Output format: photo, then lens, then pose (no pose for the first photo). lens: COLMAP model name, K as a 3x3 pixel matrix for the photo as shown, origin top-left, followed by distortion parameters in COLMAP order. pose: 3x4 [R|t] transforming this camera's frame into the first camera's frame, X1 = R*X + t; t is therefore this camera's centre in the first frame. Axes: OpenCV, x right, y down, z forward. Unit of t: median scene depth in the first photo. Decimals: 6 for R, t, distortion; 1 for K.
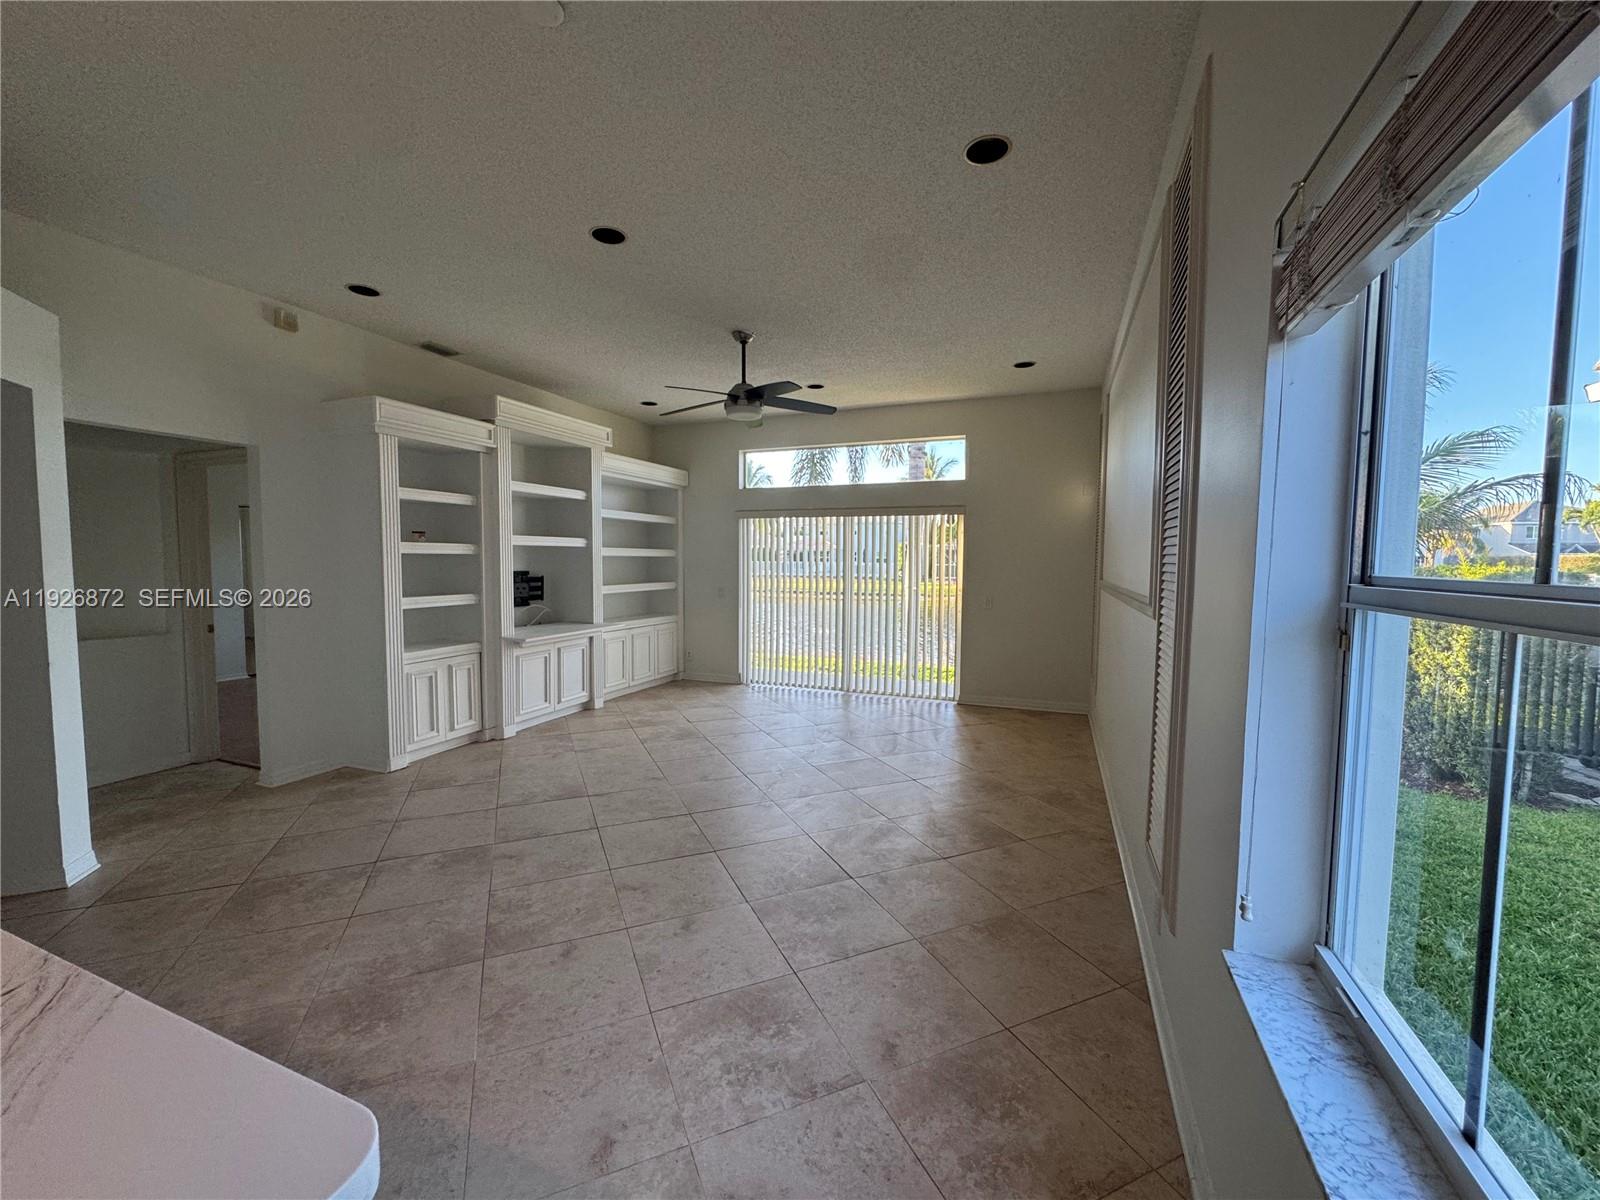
lens RADIAL K [[643.2, 0, 801.9], [0, 643.2, 596.0], [0, 0, 1]] dist [-0.002081, -0.000534]
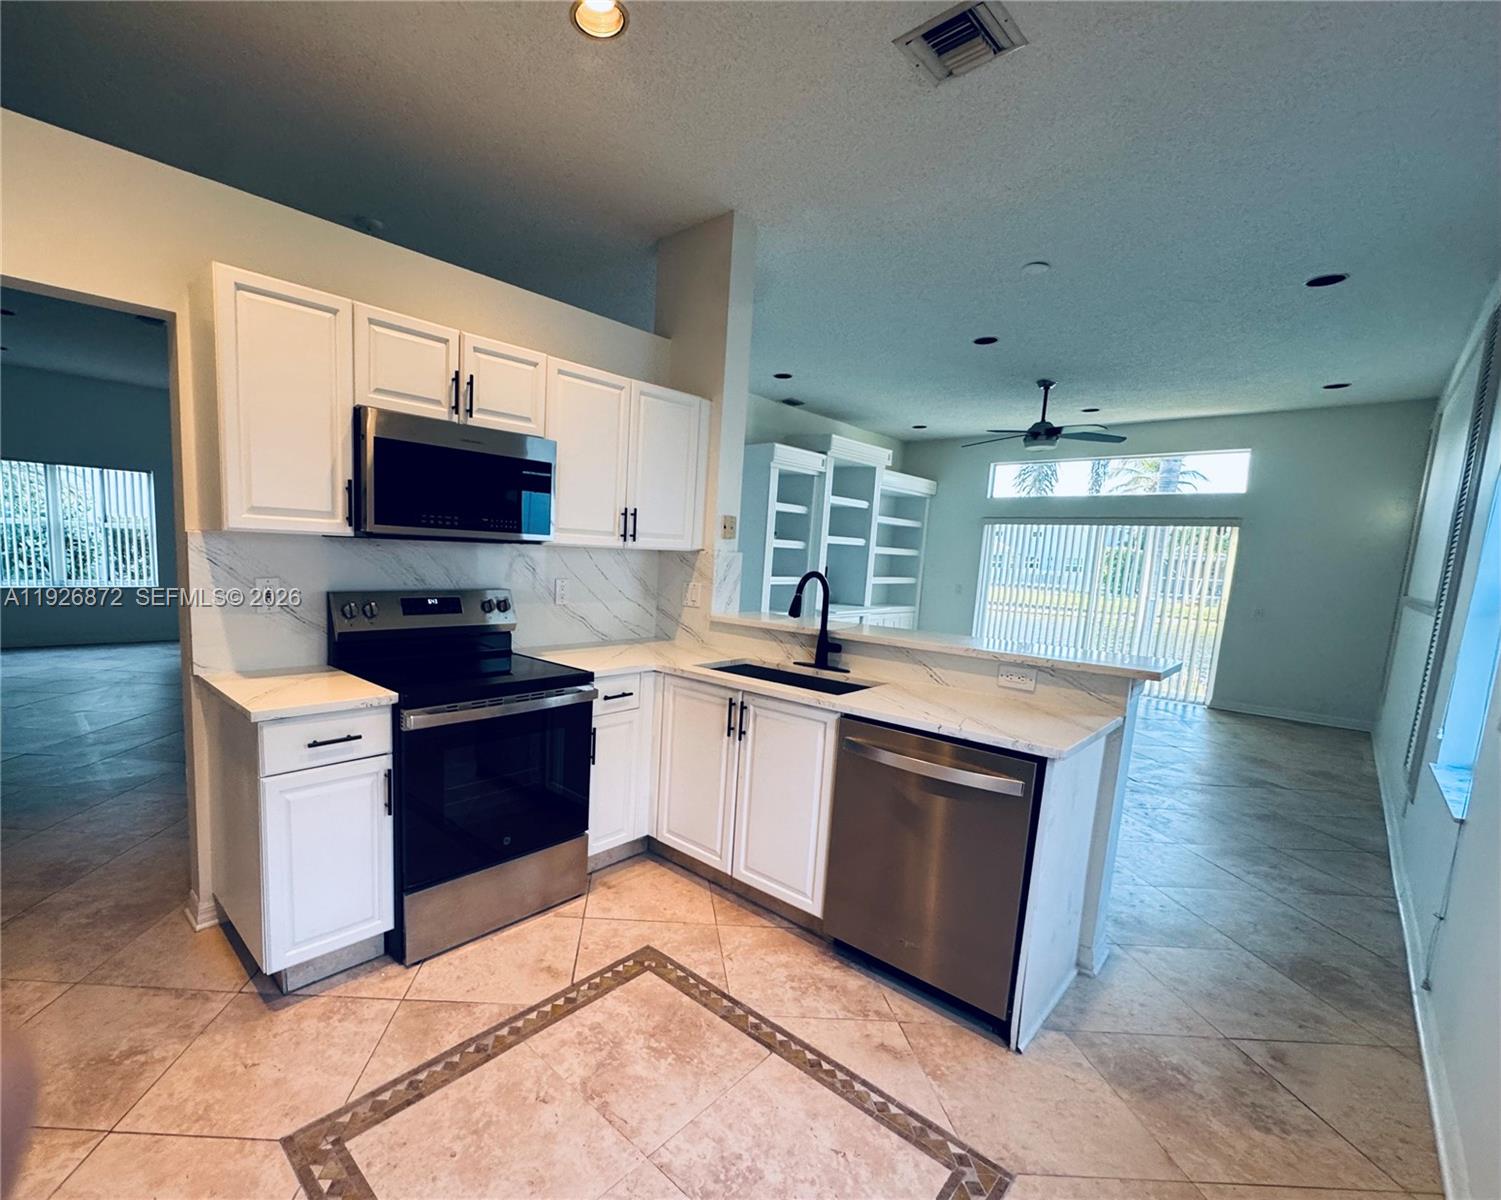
lens RADIAL K [[683.7, 0, 647.8], [0, 683.7, 635.7], [0, 0, 1]] dist [0.000763, -0.000752]
pose [[0.911360, 0.087961, -0.402101, -0.167994], [-0.064541, 0.995353, 0.071455, 0.032957], [0.406518, -0.039169, 0.912803, -0.426407]]
